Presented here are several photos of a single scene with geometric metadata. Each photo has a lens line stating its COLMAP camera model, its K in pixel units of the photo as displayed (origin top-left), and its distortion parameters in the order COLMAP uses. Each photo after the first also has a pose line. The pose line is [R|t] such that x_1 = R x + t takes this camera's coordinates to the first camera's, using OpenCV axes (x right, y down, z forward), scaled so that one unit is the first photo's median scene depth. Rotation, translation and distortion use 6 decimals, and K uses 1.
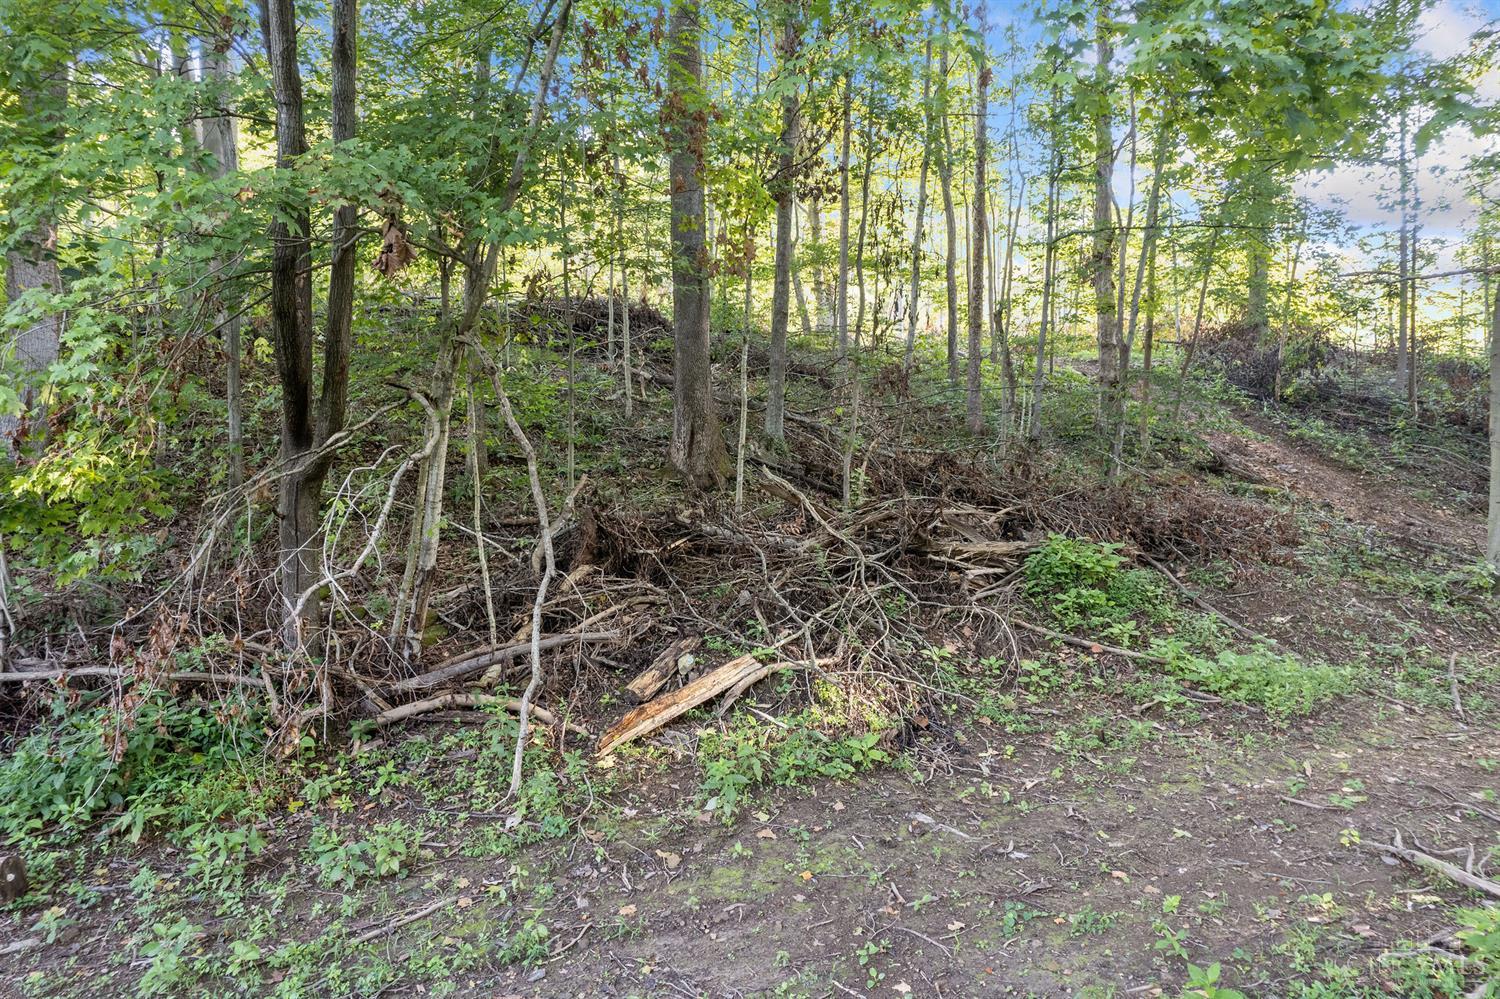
lens RADIAL K [[962.3, 0, 750.2], [0, 962.3, 500.7], [0, 0, 1]] dist [-0.048293, 0.048832]
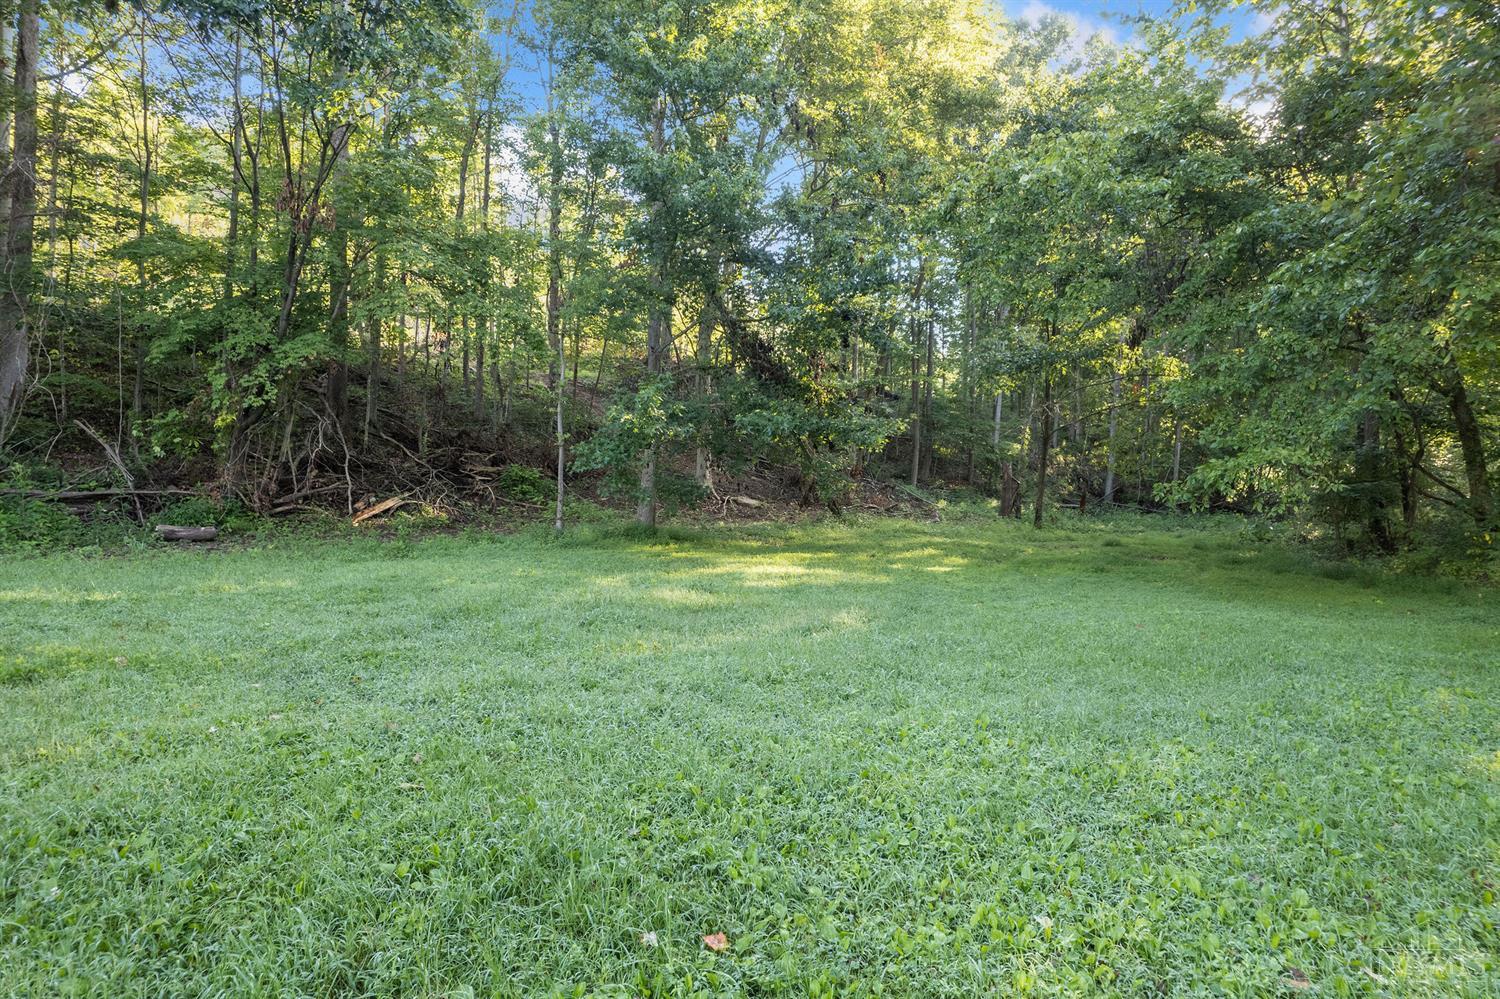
lens RADIAL K [[962.3, 0, 750.5], [0, 962.3, 497.3], [0, 0, 1]] dist [-0.048293, 0.048832]
pose [[0.876641, -0.004742, 0.481121, -0.315209], [0.002217, 0.999981, 0.005816, 0.107302], [-0.481139, -0.004031, 0.876635, -1.385590]]
